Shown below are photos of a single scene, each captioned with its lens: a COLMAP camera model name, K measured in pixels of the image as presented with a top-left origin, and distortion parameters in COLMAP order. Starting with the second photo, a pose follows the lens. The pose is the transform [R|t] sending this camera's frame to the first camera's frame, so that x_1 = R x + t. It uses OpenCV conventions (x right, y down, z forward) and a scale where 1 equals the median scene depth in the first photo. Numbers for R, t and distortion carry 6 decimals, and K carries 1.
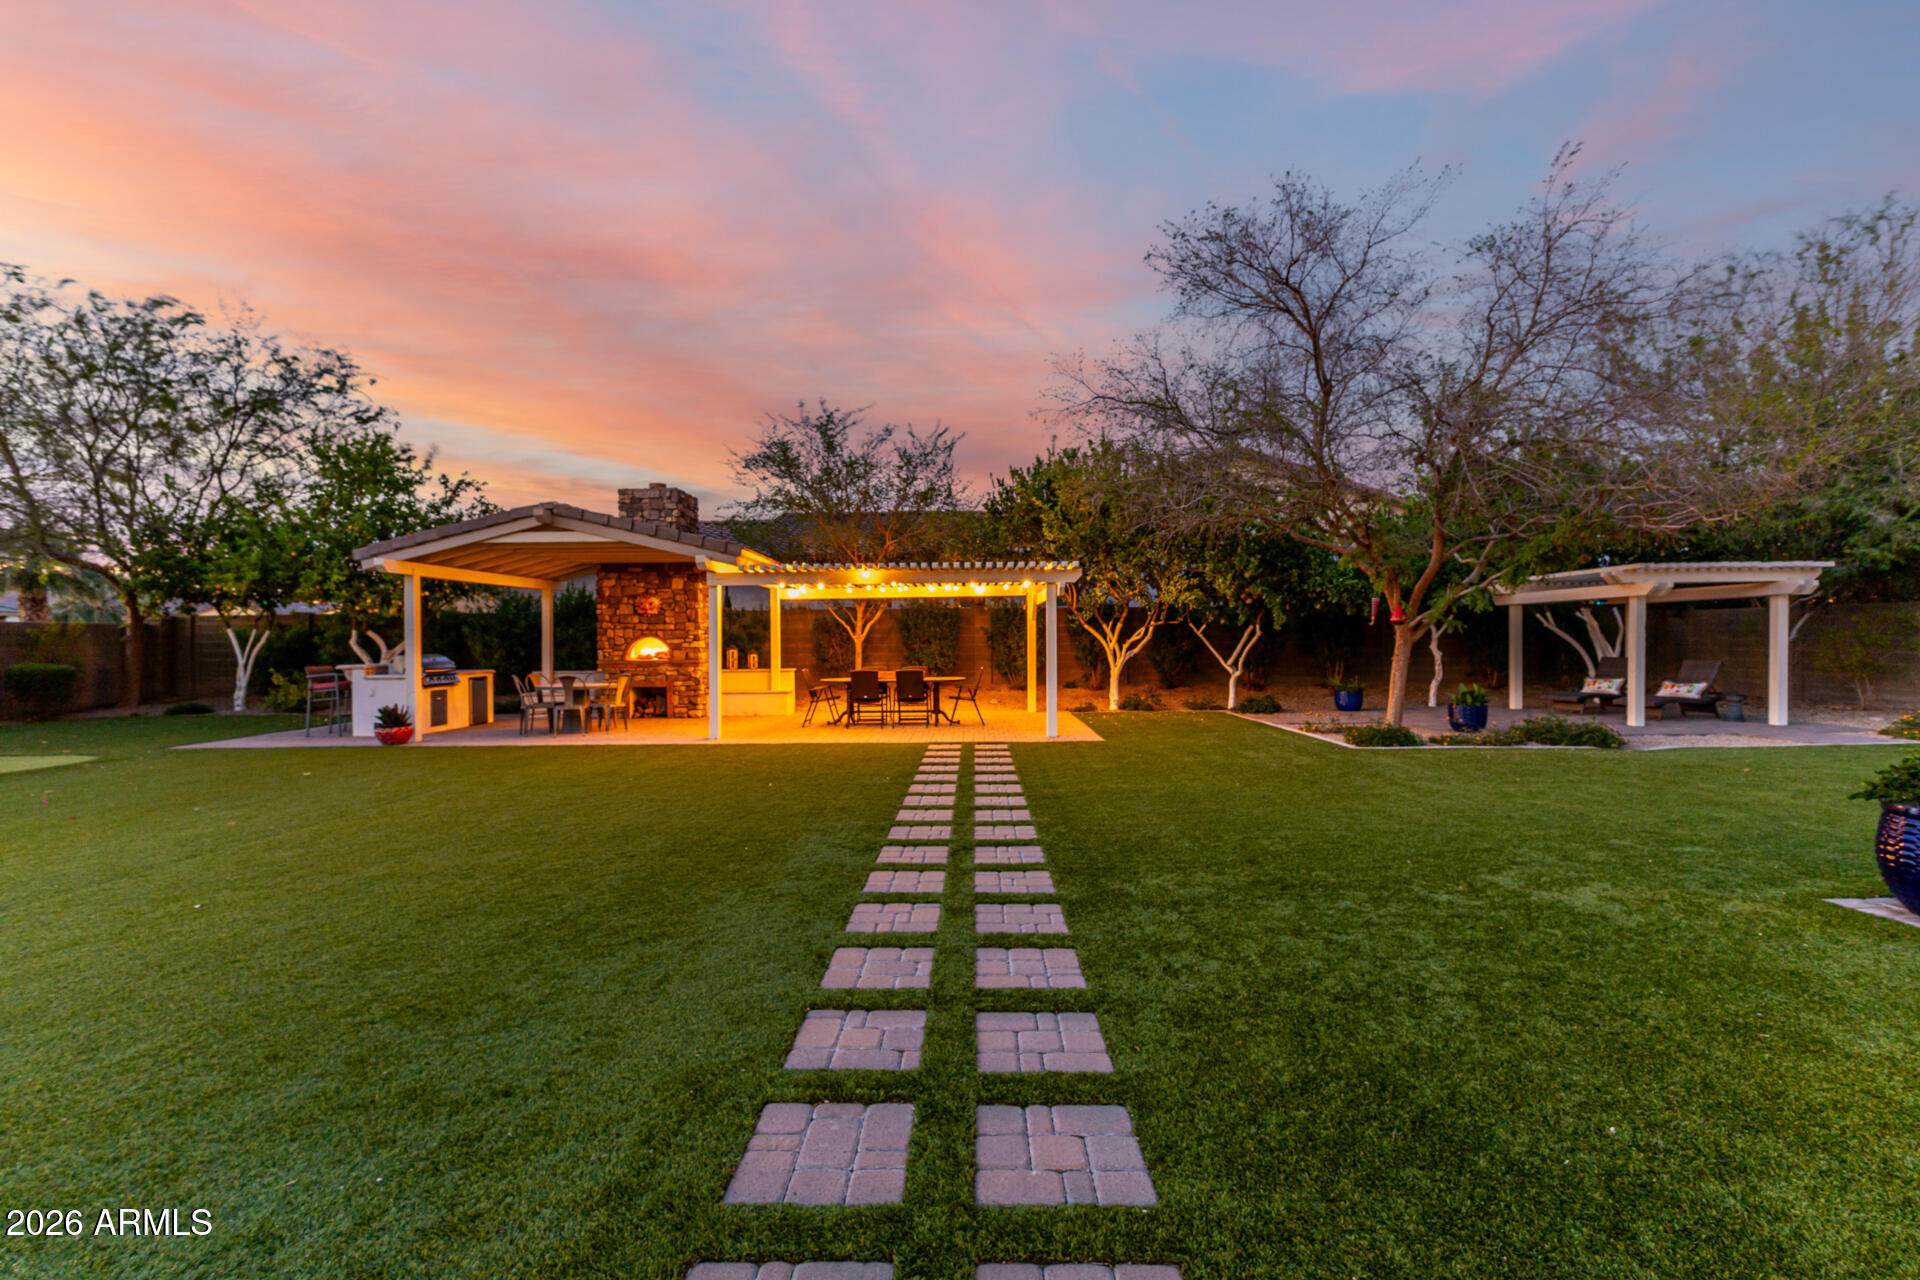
lens RADIAL K [[830.5, 0, 958.3], [0, 830.5, 622.8], [0, 0, 1]] dist [0.009548, -0.000116]
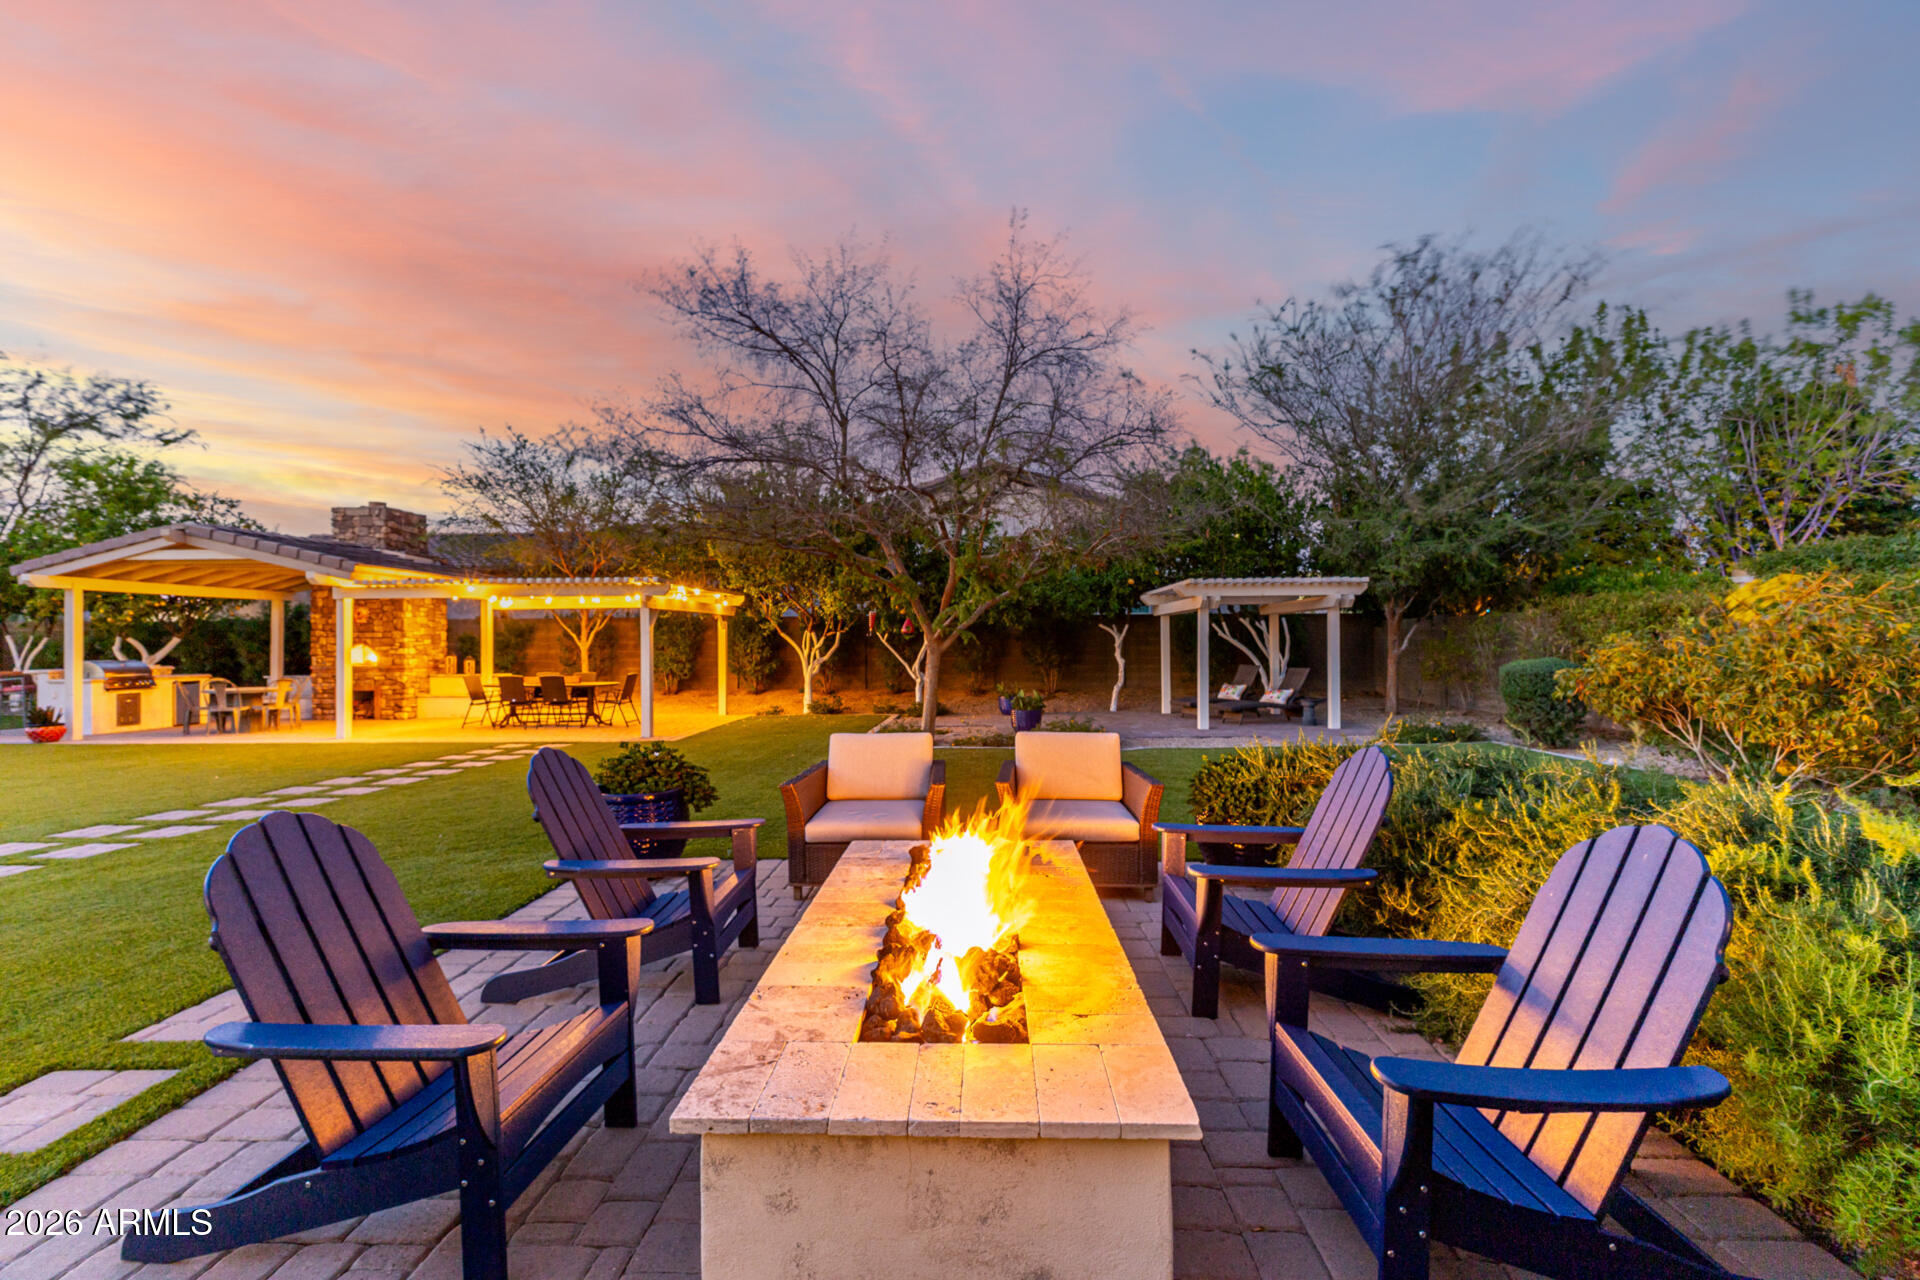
lens RADIAL K [[830.5, 0, 958.3], [0, 830.5, 622.8], [0, 0, 1]] dist [0.009548, -0.000116]
pose [[0.999659, 0.001406, -0.026062, 0.435129], [-0.001544, 0.999985, -0.005269, -0.006514], [0.026055, 0.005308, 0.999646, -0.064271]]
